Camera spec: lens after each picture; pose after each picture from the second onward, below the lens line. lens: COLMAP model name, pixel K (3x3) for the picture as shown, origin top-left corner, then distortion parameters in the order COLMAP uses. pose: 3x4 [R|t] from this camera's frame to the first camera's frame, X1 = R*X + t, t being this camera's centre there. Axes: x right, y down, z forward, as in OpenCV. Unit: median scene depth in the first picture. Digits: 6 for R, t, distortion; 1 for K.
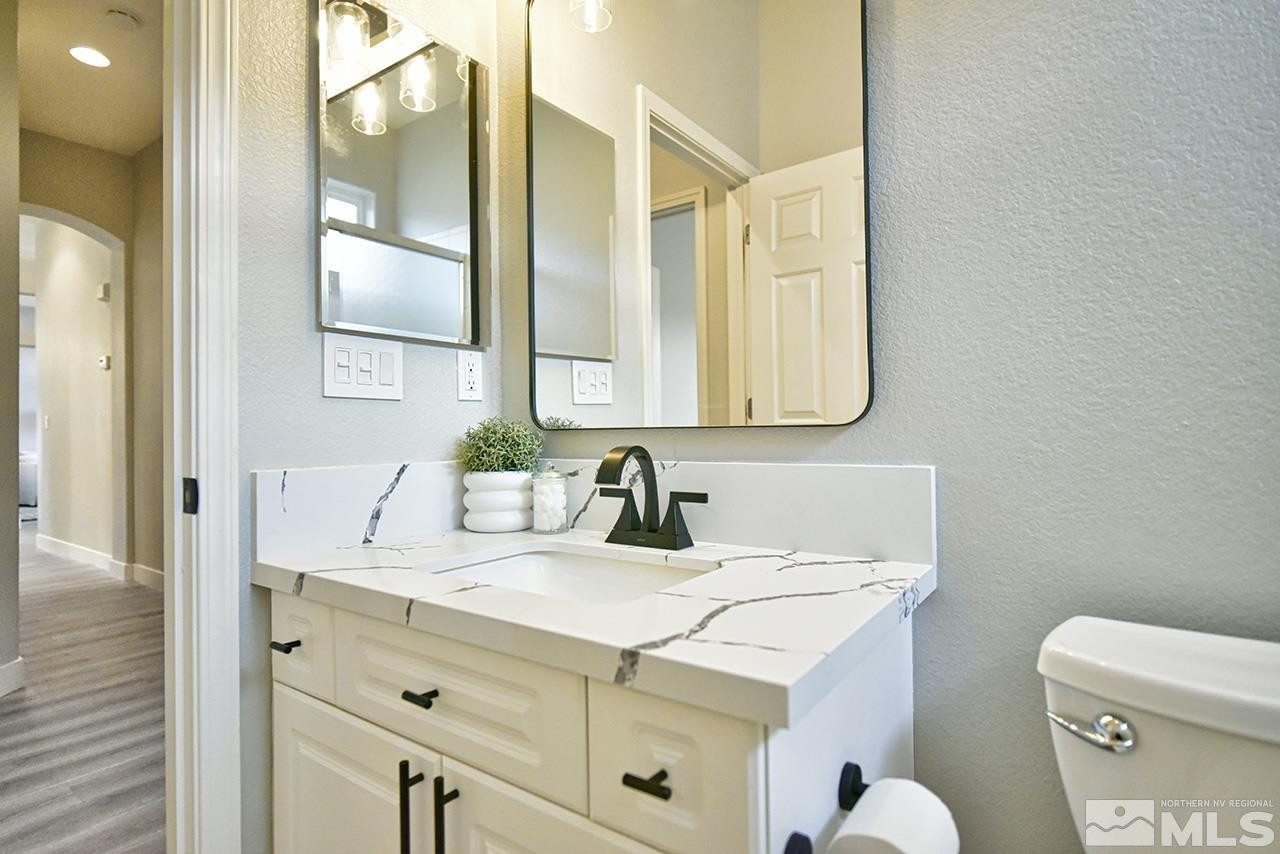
lens RADIAL K [[646.2, 0, 638.2], [0, 646.2, 422.0], [0, 0, 1]] dist [-0.003601, -0.000515]
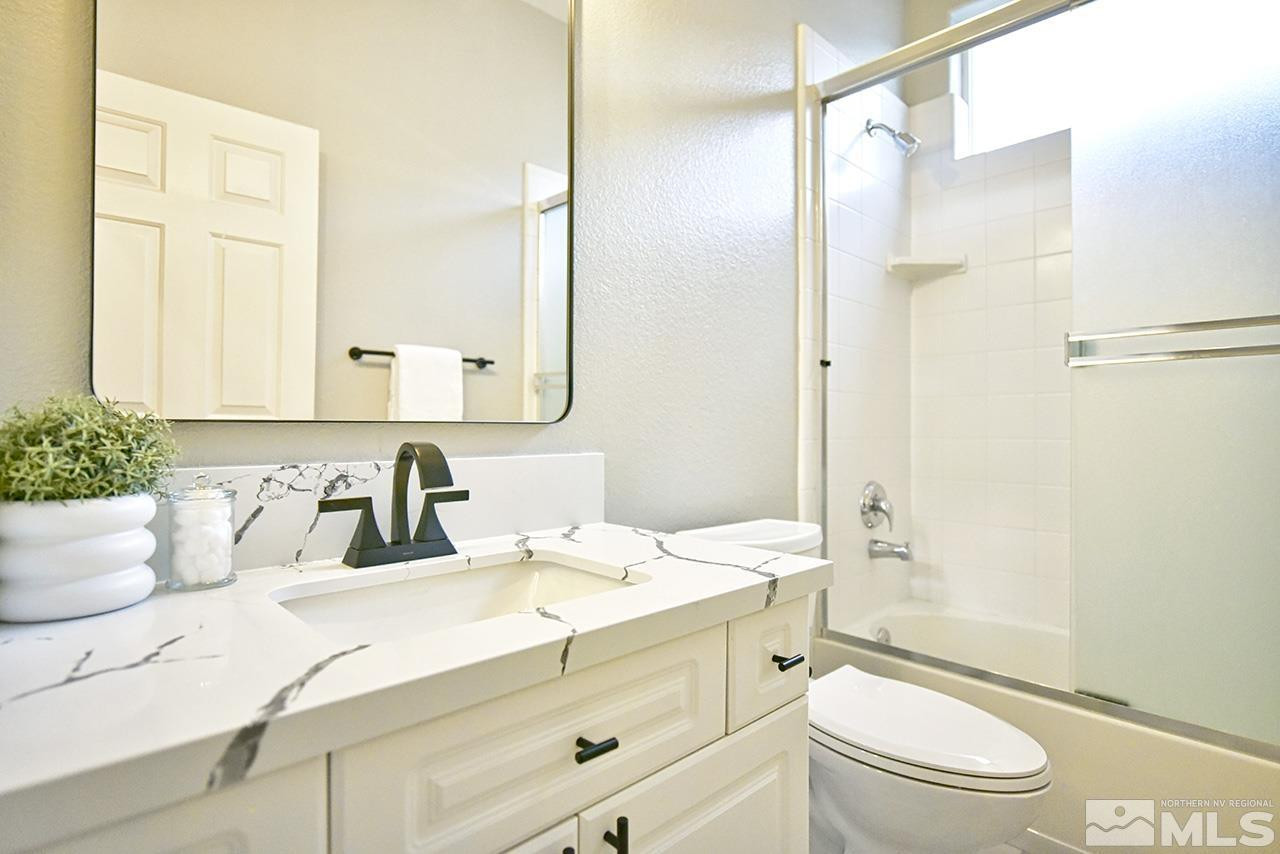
lens RADIAL K [[646.2, 0, 638.2], [0, 646.2, 422.0], [0, 0, 1]] dist [-0.003601, -0.000515]
pose [[0.192067, 0.016255, 0.981247, -0.974707], [-0.013640, 0.999810, -0.013893, 0.020343], [-0.981287, -0.010716, 0.192252, 0.677422]]
